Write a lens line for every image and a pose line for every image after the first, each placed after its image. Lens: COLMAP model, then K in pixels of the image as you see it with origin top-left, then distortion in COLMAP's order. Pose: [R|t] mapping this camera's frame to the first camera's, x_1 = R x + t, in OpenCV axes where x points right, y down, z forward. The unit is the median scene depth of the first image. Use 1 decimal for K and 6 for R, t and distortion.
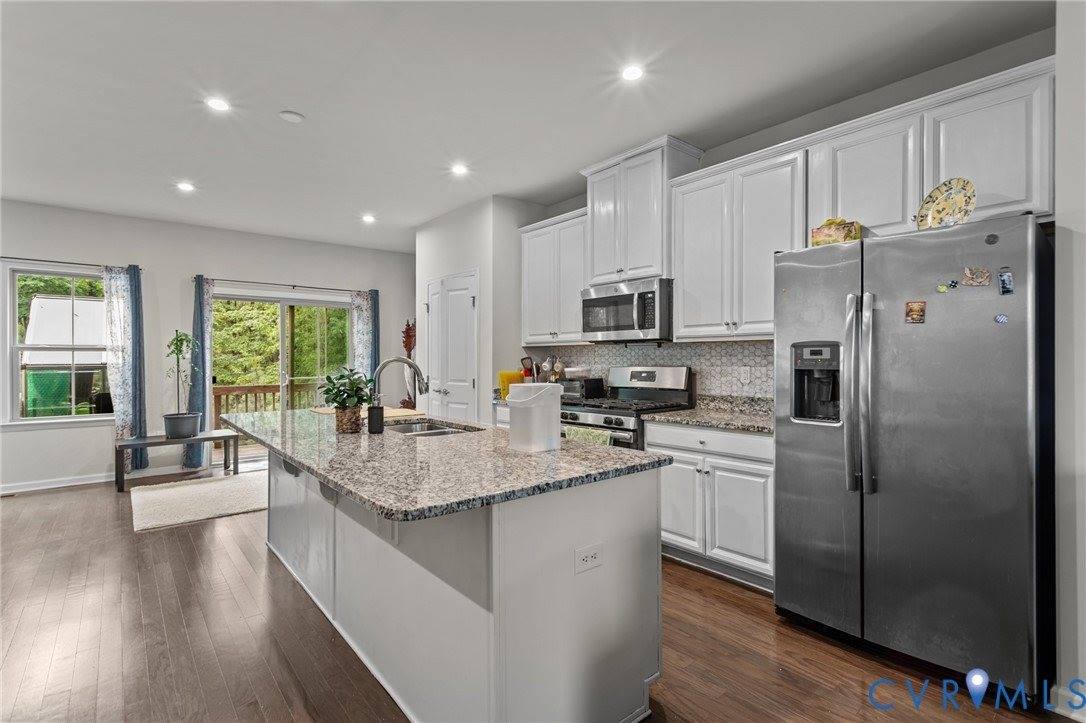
lens RADIAL K [[511.6, 0, 543.0], [0, 511.6, 361.5], [0, 0, 1]] dist [0.001393, 0.000227]
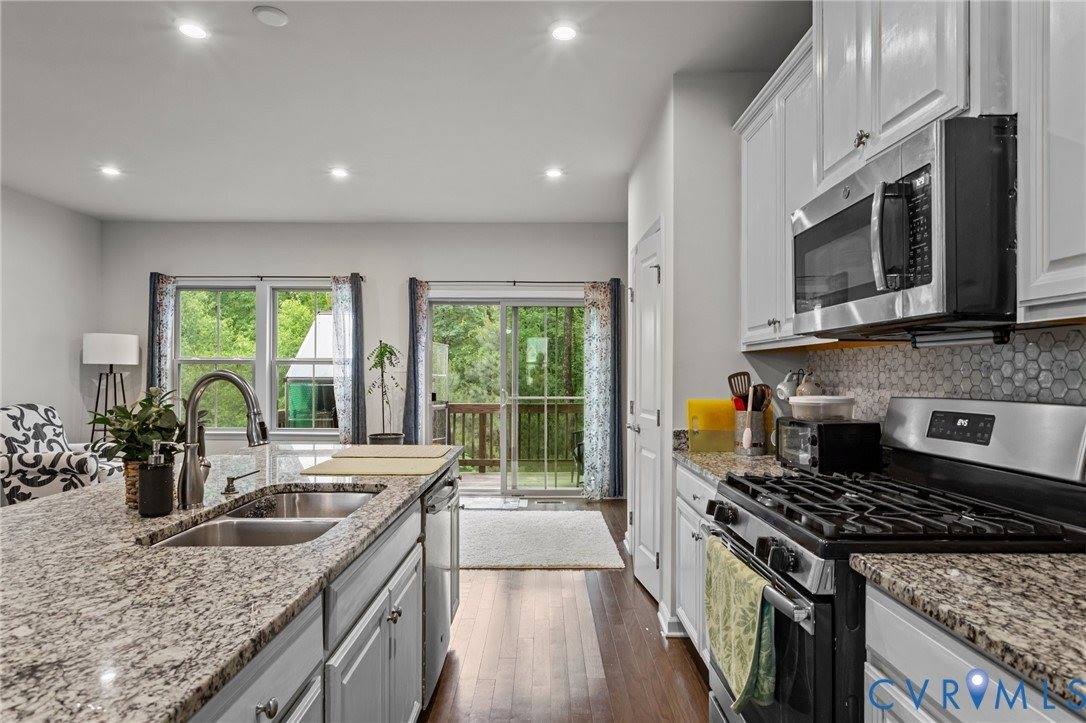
lens RADIAL K [[601.8, 0, 541.6], [0, 601.8, 373.8], [0, 0, 1]] dist [0.000384, 0.000263]
pose [[0.768918, 0.005573, -0.639324, 0.194386], [-0.008664, 0.999961, -0.001703, -0.003979], [0.639289, 0.006849, 0.768936, 0.403275]]
